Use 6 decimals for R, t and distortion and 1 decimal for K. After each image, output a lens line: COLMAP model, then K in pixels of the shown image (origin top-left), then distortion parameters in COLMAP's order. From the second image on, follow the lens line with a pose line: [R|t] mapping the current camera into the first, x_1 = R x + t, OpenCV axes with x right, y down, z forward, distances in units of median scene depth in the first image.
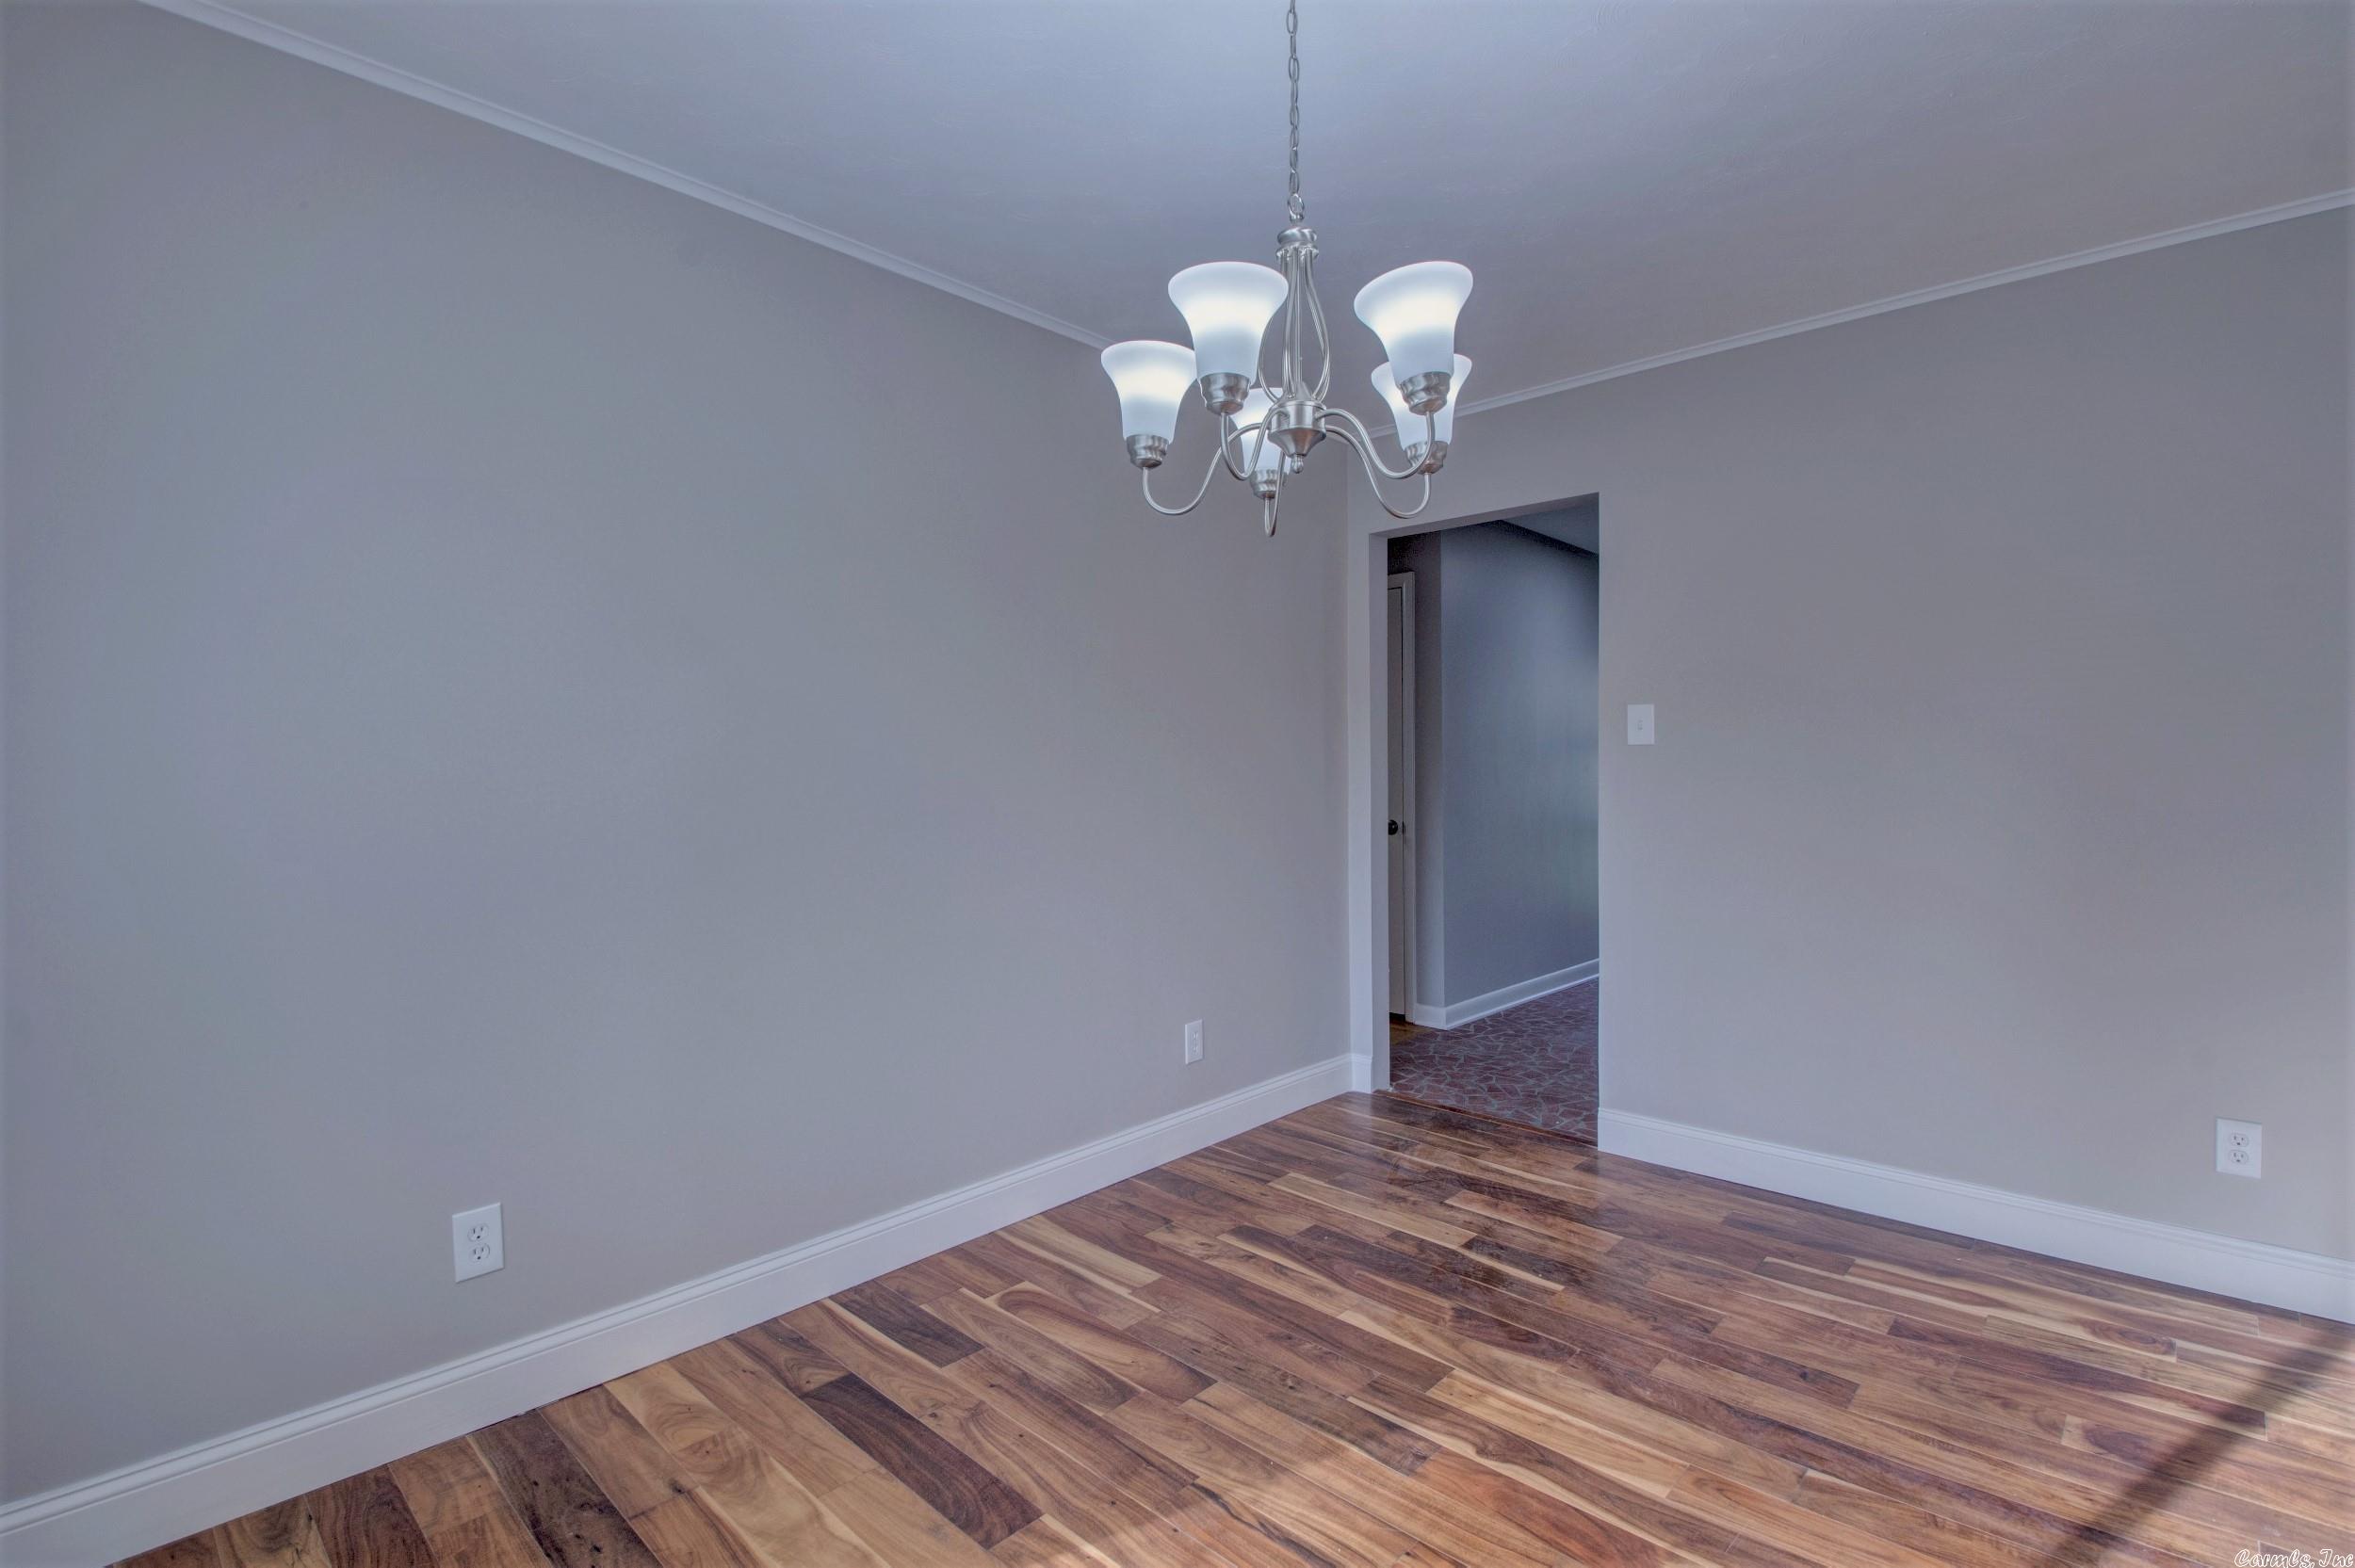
lens RADIAL K [[1094.6, 0, 1173.4], [0, 1094.6, 782.4], [0, 0, 1]] dist [-0.000856, -0.013566]
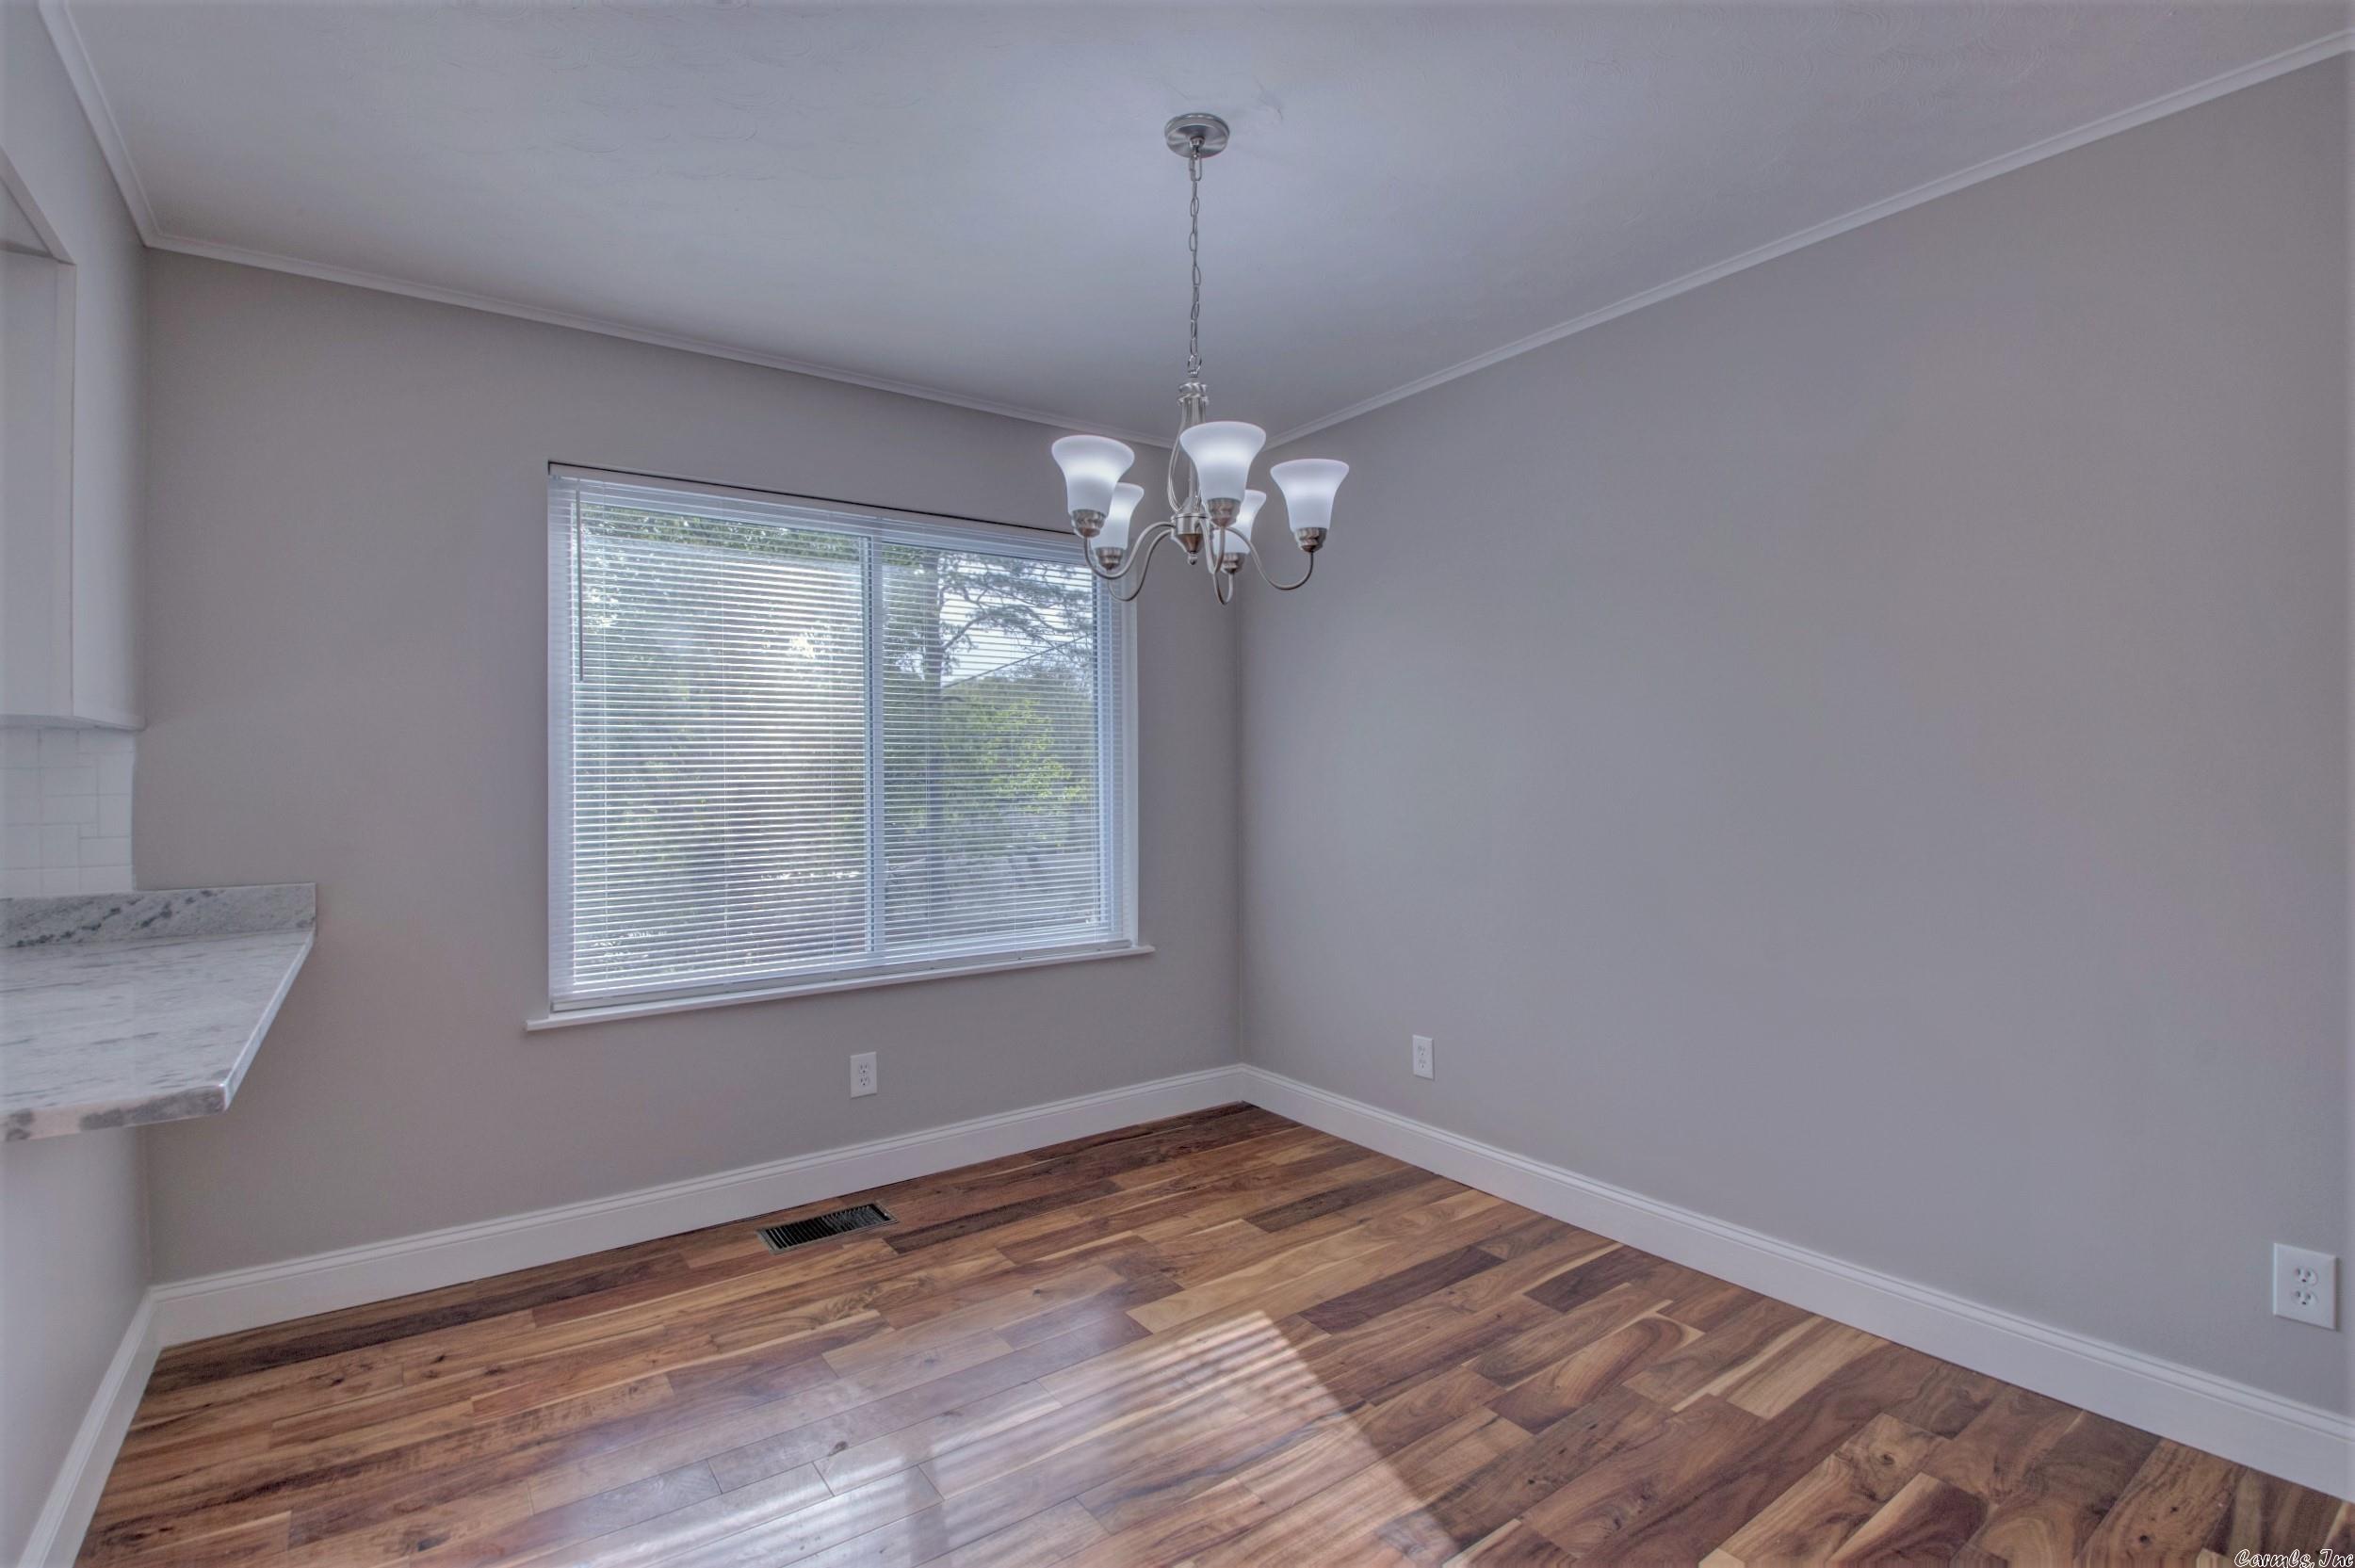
lens RADIAL K [[1094.6, 0, 1183.5], [0, 1094.6, 780.0], [0, 0, 1]] dist [-0.000856, -0.013566]
pose [[-0.176125, 0.011496, -0.984301, 1.003597], [-0.012428, 0.999826, 0.013901, -0.022513], [0.984289, 0.014681, -0.175952, 0.855868]]
